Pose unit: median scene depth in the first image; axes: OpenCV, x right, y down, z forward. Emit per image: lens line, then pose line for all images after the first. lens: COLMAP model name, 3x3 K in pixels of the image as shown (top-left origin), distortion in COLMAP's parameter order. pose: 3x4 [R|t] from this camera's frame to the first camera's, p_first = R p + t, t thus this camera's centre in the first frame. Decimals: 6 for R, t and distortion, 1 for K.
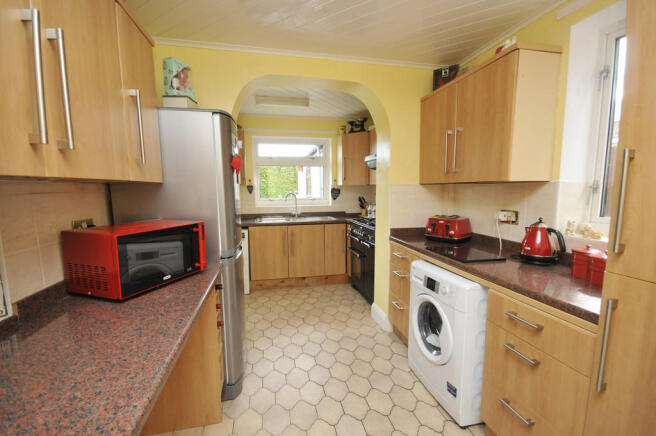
lens RADIAL K [[287.6, 0, 326.8], [0, 287.6, 219.7], [0, 0, 1]] dist [-0.003360, -0.000461]
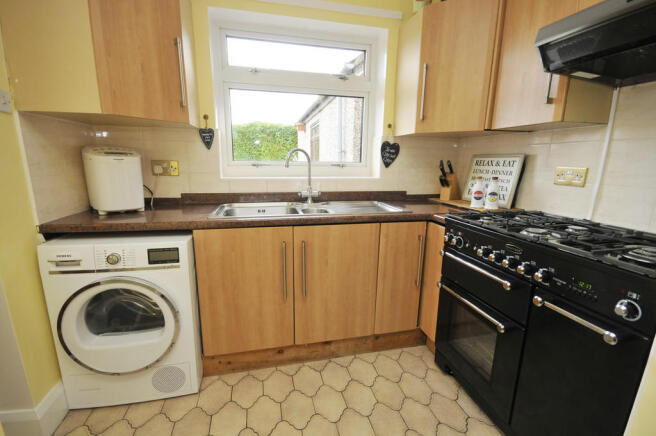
lens RADIAL K [[287.6, 0, 328.8], [0, 287.6, 218.9], [0, 0, 1]] dist [-0.003360, -0.000461]
pose [[0.999588, 0.017402, 0.022812, -0.088661], [-0.019479, 0.995361, 0.094214, -0.027522], [-0.021067, -0.094619, 0.995291, 0.556125]]
